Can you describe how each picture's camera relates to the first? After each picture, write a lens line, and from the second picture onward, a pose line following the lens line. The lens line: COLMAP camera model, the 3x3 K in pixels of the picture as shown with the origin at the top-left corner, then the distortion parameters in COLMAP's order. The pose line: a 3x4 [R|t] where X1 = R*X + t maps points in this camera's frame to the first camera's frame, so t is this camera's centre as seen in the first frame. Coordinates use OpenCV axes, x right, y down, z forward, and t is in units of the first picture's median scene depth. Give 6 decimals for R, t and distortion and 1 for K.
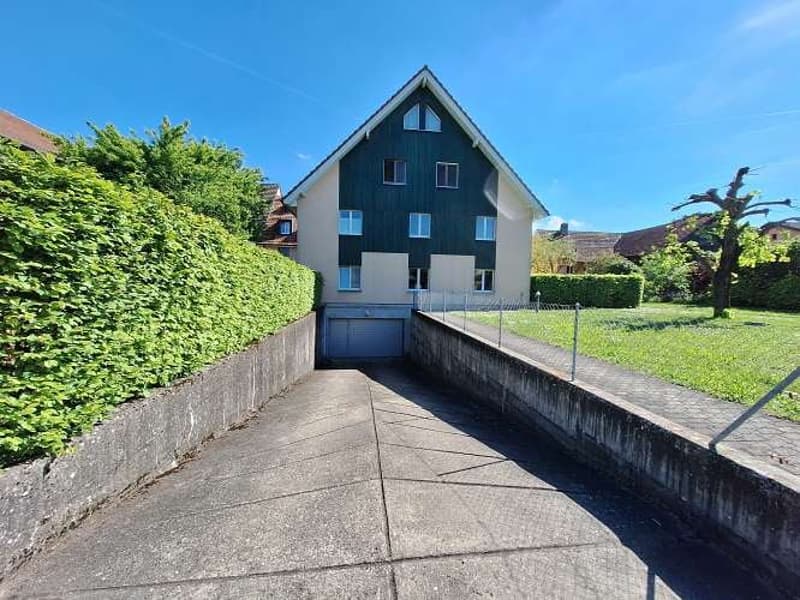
lens RADIAL K [[321.1, 0, 401.5], [0, 321.1, 300.6], [0, 0, 1]] dist [0.001503, 0.001012]
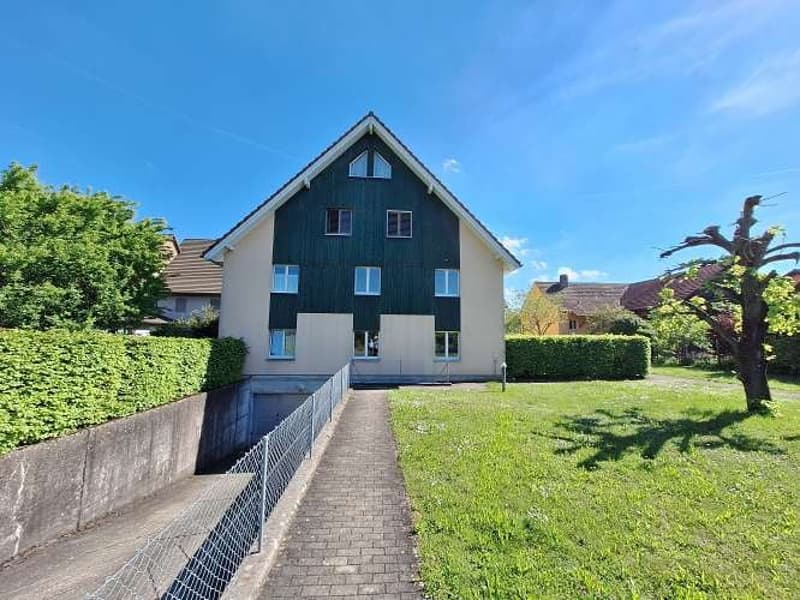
lens RADIAL K [[321.1, 0, 399.1], [0, 321.1, 300.3], [0, 0, 1]] dist [0.001503, 0.001012]
pose [[0.998877, -0.013315, -0.045472, 0.182274], [0.005729, 0.986603, -0.163042, -0.044151], [0.047034, 0.162598, 0.985571, 0.174616]]
